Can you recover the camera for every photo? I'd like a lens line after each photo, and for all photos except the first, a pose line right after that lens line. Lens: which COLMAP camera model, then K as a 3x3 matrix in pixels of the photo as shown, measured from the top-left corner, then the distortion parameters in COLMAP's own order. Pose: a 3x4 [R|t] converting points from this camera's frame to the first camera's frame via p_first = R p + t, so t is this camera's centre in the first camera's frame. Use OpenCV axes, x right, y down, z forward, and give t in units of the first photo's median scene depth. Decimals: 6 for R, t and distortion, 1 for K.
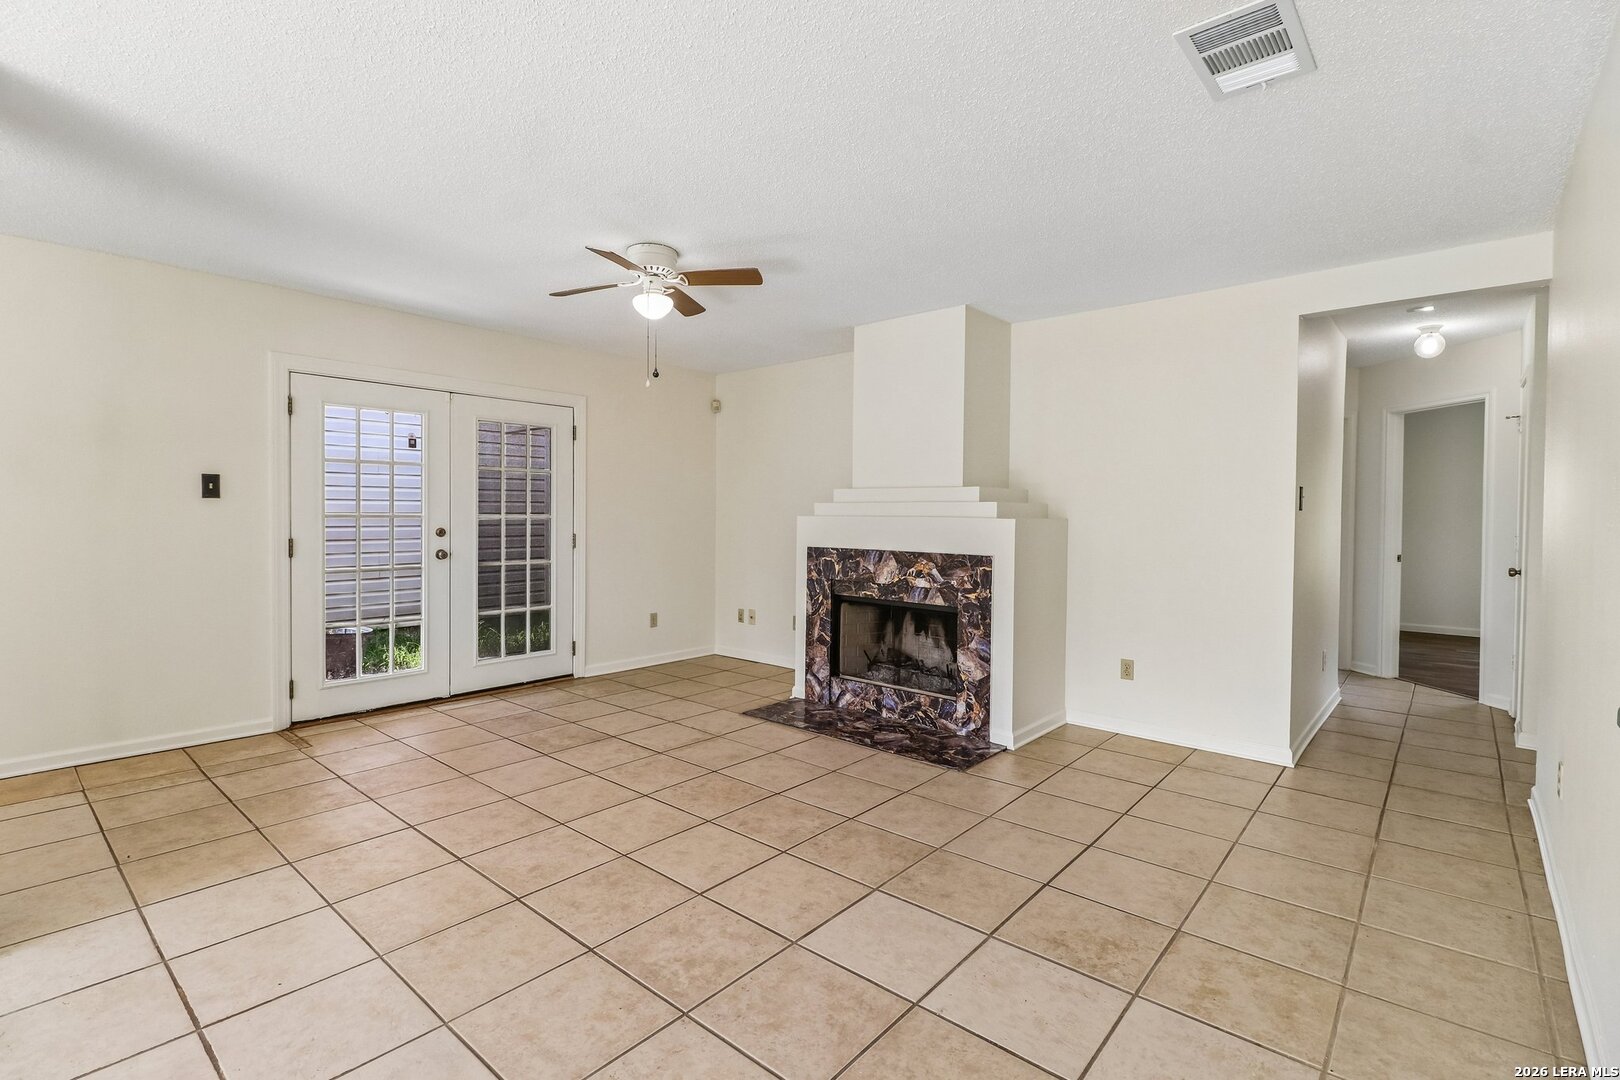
lens RADIAL K [[748.9, 0, 800.0], [0, 748.9, 528.2], [0, 0, 1]] dist [0.010980, -0.010587]
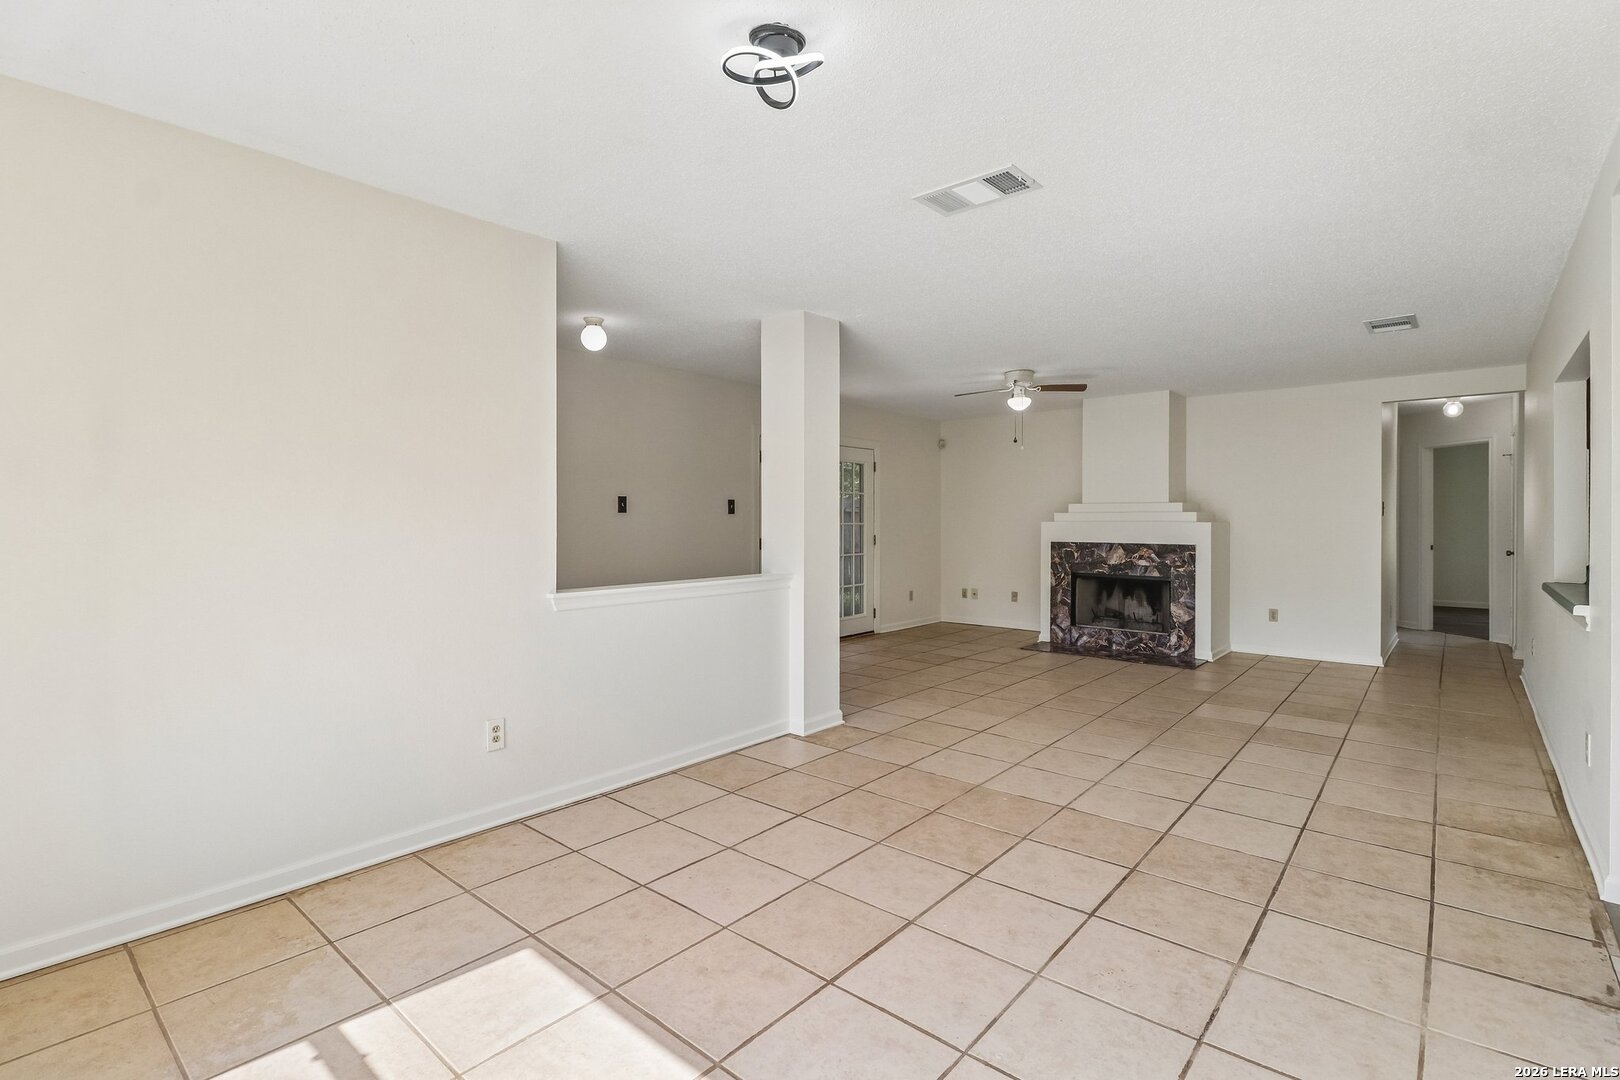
lens RADIAL K [[748.9, 0, 804.7], [0, 748.9, 522.9], [0, 0, 1]] dist [0.010980, -0.010587]
pose [[0.999949, -0.008307, 0.005805, -0.568795], [0.008401, 0.999830, -0.016398, 0.007834], [-0.005668, 0.016446, 0.999849, -0.600916]]
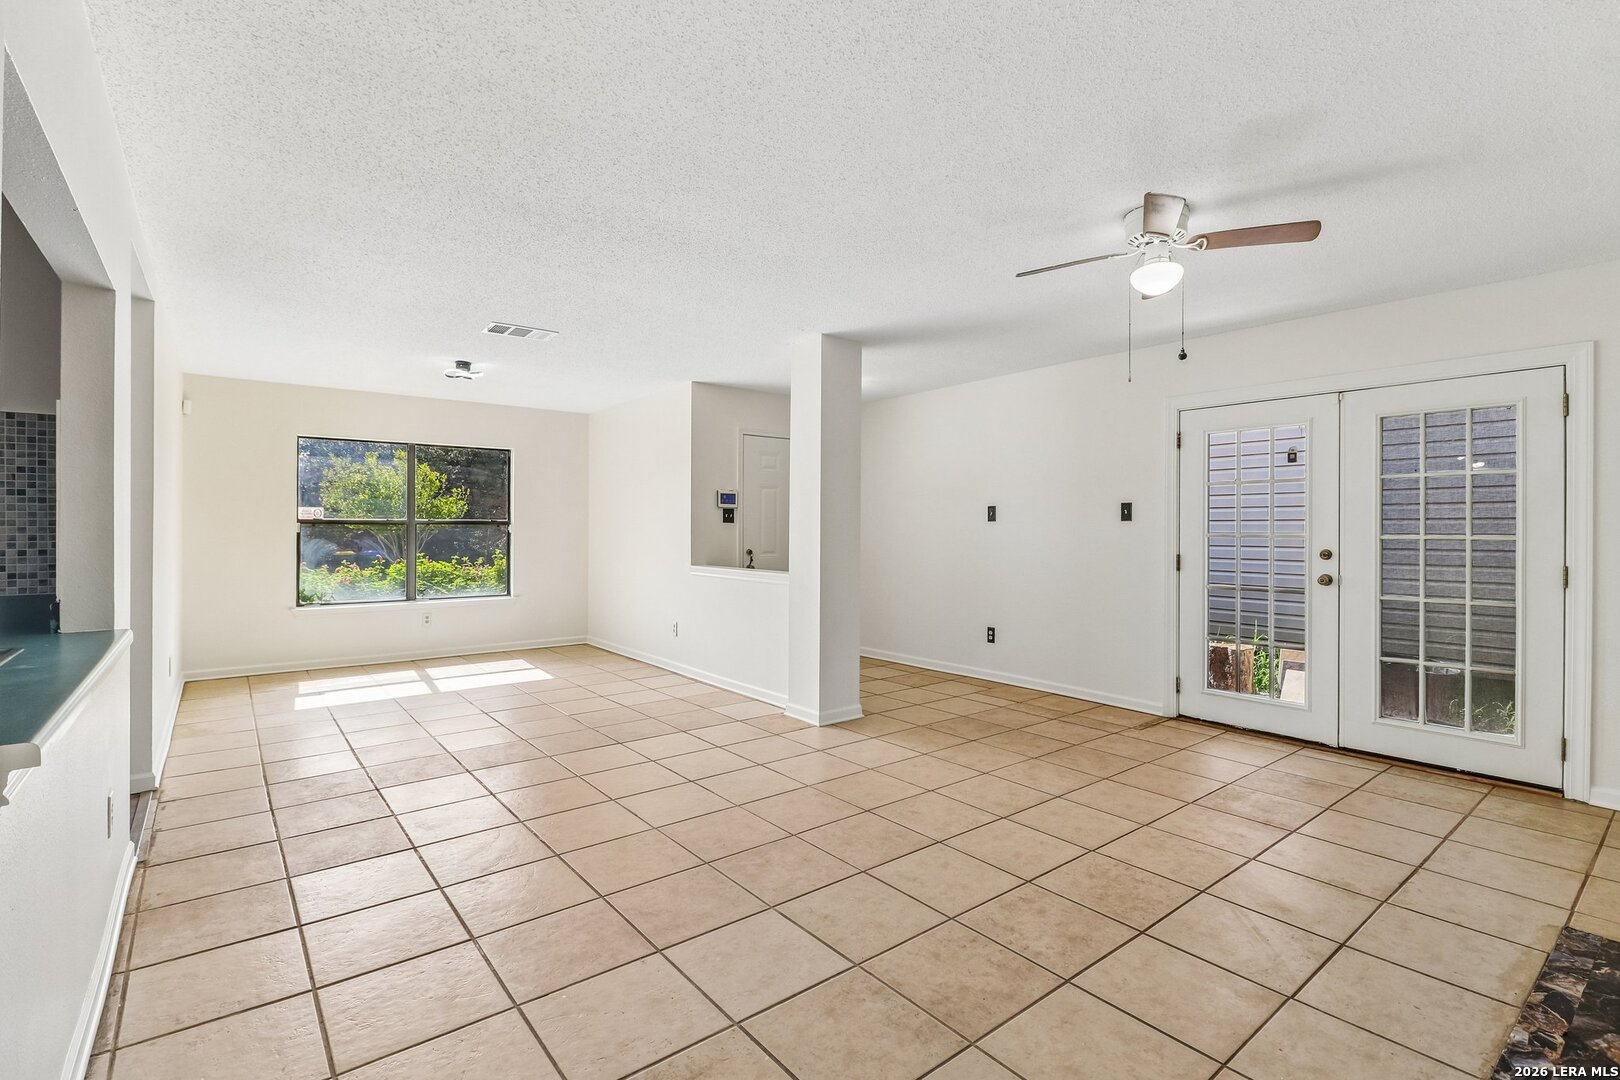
lens RADIAL K [[748.9, 0, 801.4], [0, 748.9, 530.5], [0, 0, 1]] dist [0.010980, -0.010587]
pose [[-0.188344, -0.005365, -0.982089, 0.547818], [-0.024733, 0.999694, -0.000718, -0.007710], [0.981792, 0.024155, -0.188419, 0.620590]]
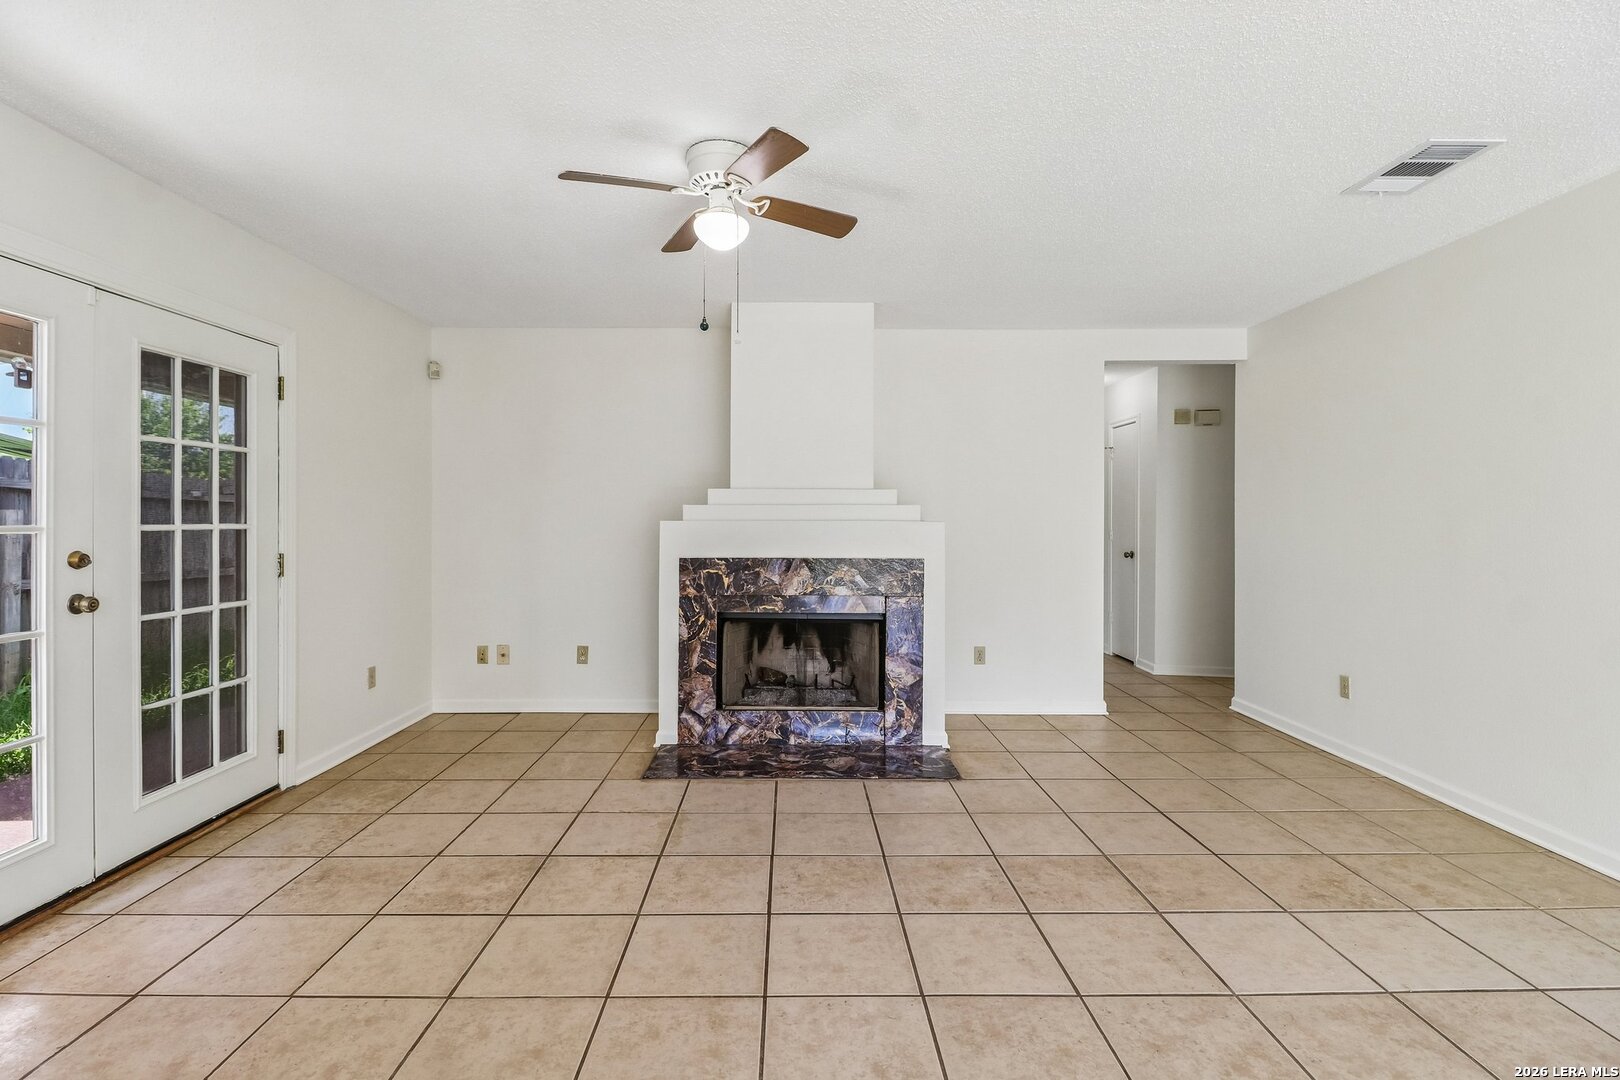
lens RADIAL K [[748.9, 0, 802.1], [0, 748.9, 519.5], [0, 0, 1]] dist [0.010980, -0.010587]
pose [[0.748348, -0.007815, 0.663260, -0.494233], [0.017416, 0.999817, -0.007869, -0.010187], [-0.663077, 0.017440, 0.748348, 0.330028]]
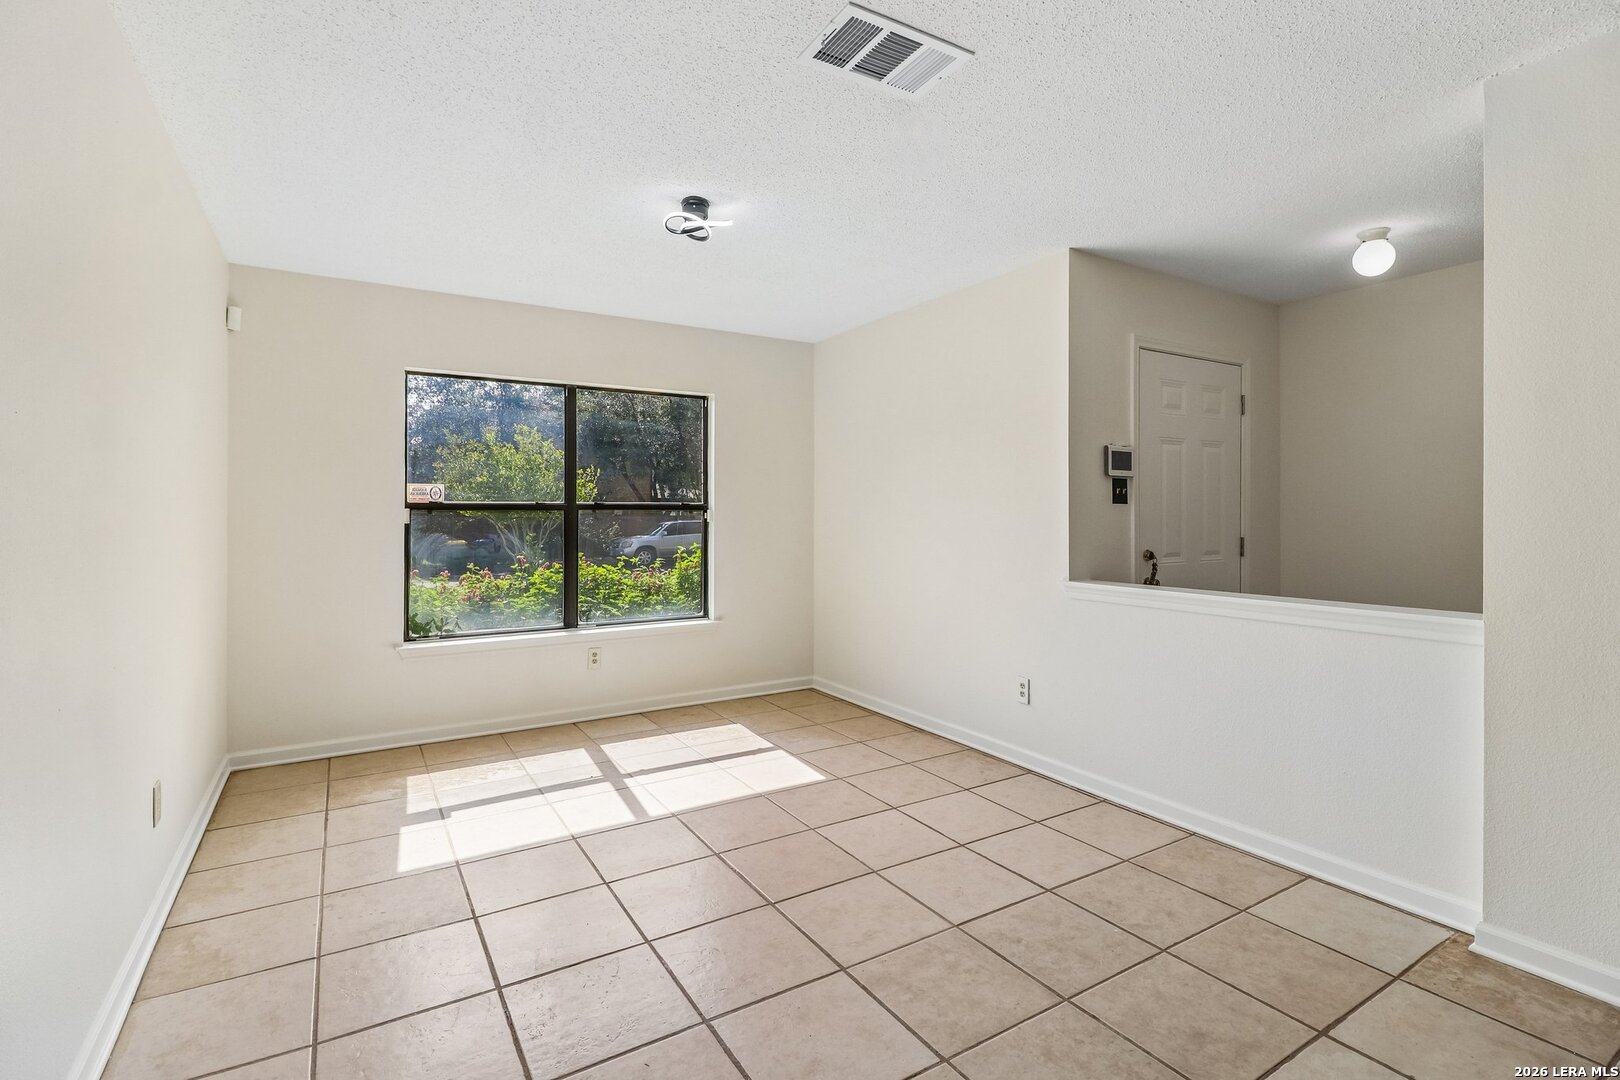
lens RADIAL K [[748.9, 0, 800.2], [0, 748.9, 512.2], [0, 0, 1]] dist [0.010980, -0.010587]
pose [[-0.297273, -0.009499, -0.954745, 0.023379], [-0.020127, 0.999791, -0.003680, -0.000842], [0.954580, 0.018123, -0.297402, 0.109271]]
